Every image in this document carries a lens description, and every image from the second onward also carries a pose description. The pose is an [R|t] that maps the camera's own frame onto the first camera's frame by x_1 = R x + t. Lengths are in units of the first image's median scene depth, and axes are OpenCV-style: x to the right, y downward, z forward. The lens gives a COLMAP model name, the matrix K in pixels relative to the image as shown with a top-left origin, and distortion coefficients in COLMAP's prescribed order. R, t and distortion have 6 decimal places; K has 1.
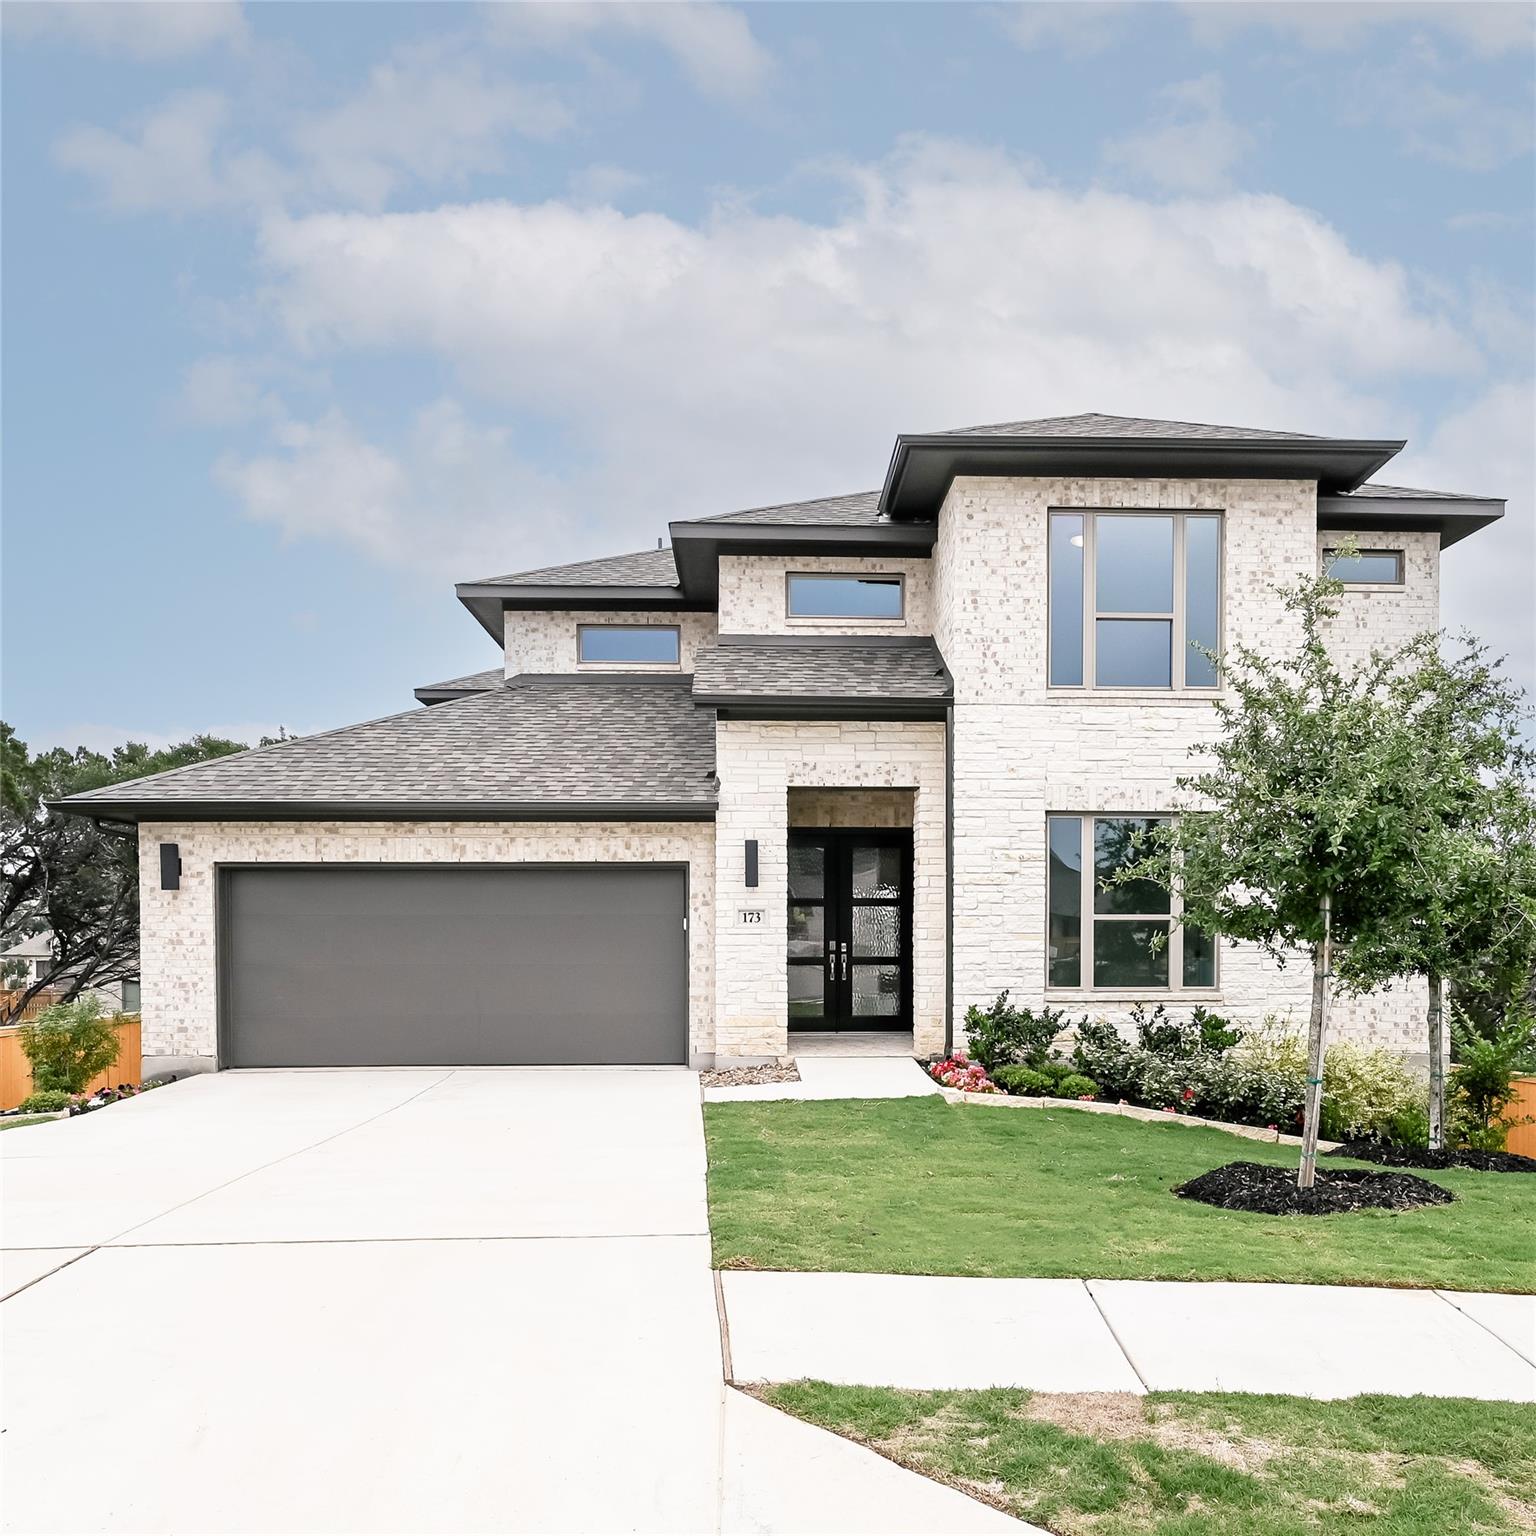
lens RADIAL K [[779.3, 0, 767.9], [0, 779.3, 769.7], [0, 0, 1]] dist [-0.002552, -0.000760]
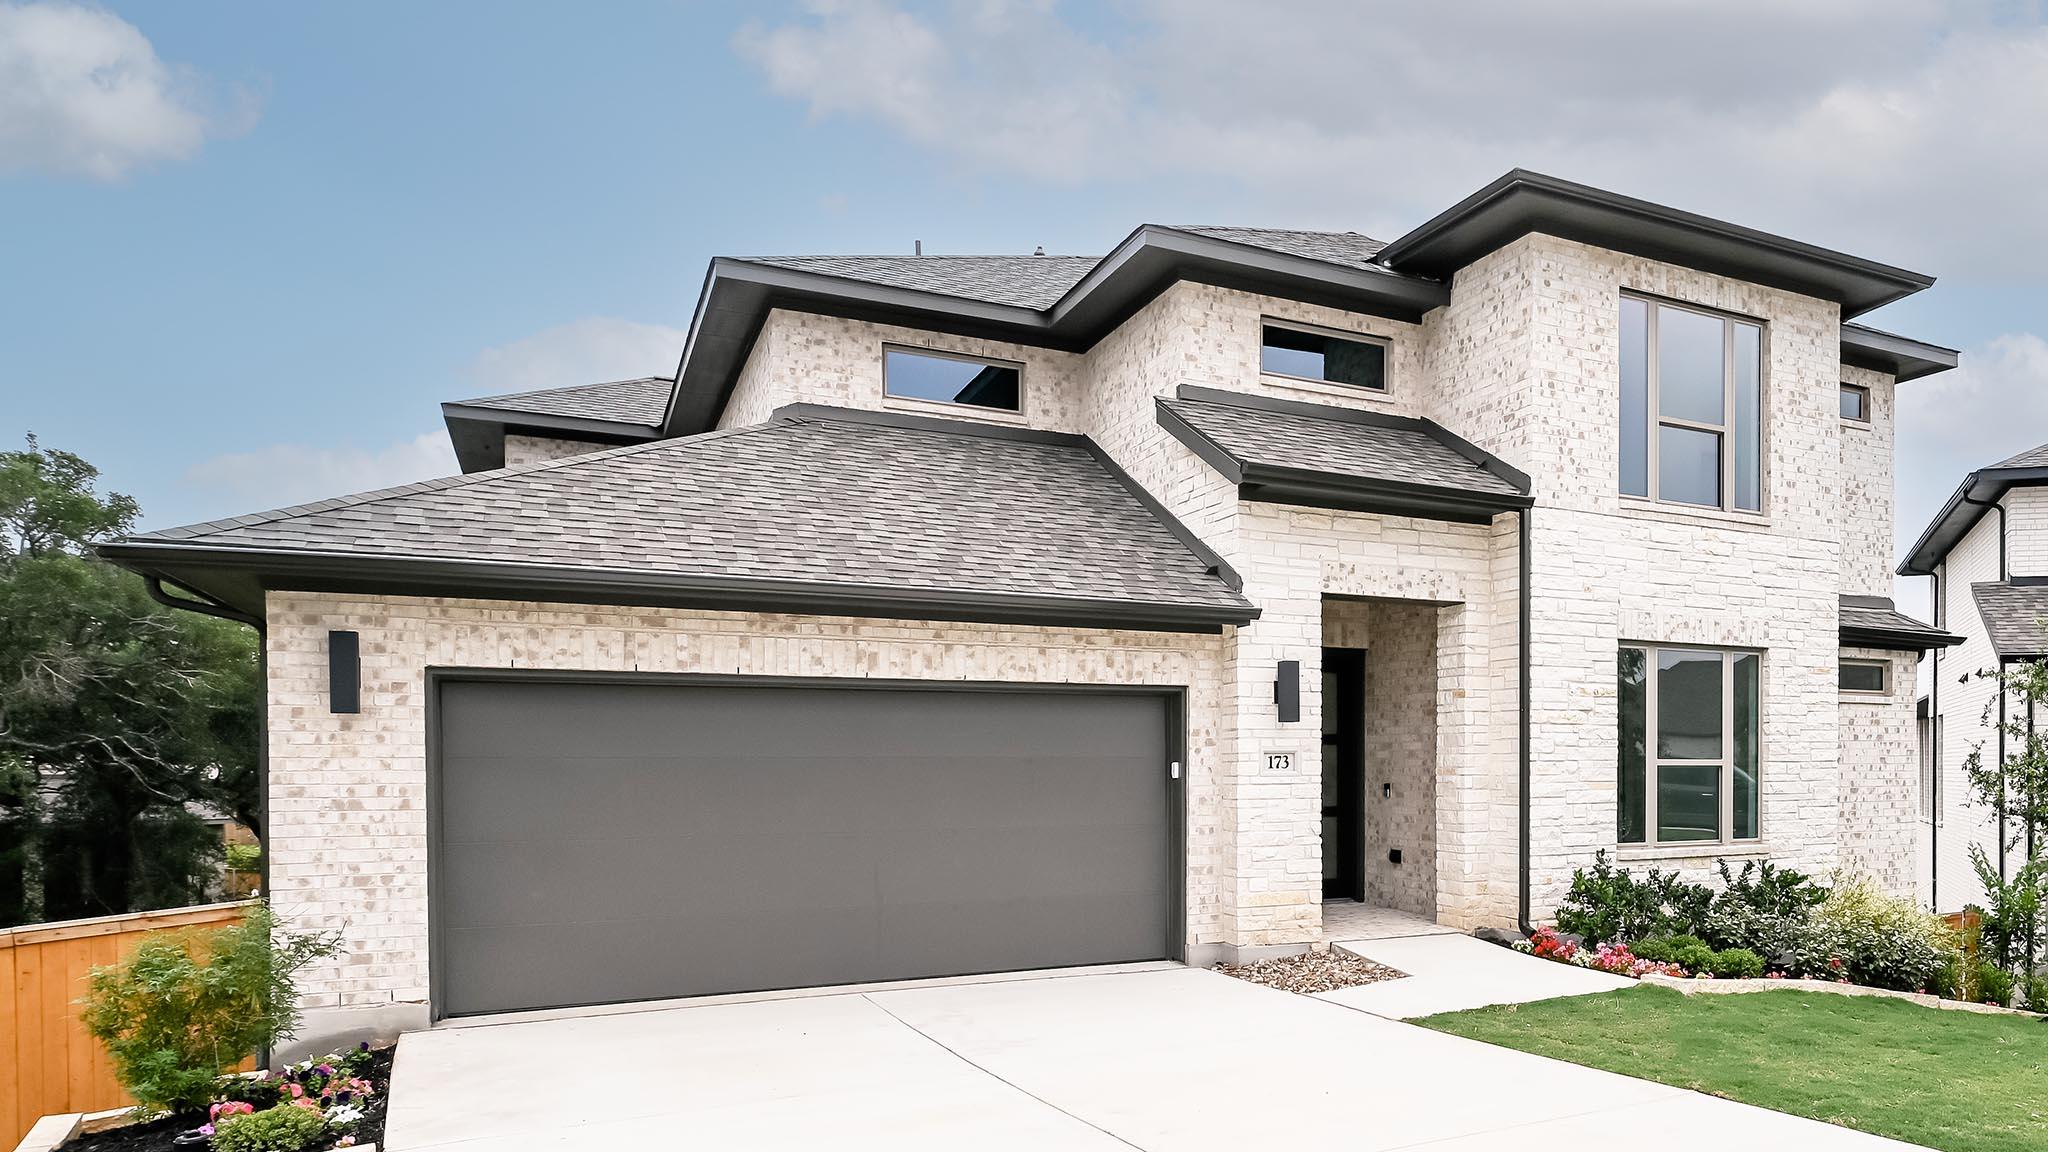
lens RADIAL K [[934.5, 0, 1023.5], [0, 934.5, 577.2], [0, 0, 1]] dist [-0.003360, 0.001032]
pose [[0.945960, 0.061398, 0.318418, -0.553019], [-0.065535, 0.997848, 0.002284, 0.023418], [-0.317592, -0.023028, 0.947948, 0.215563]]
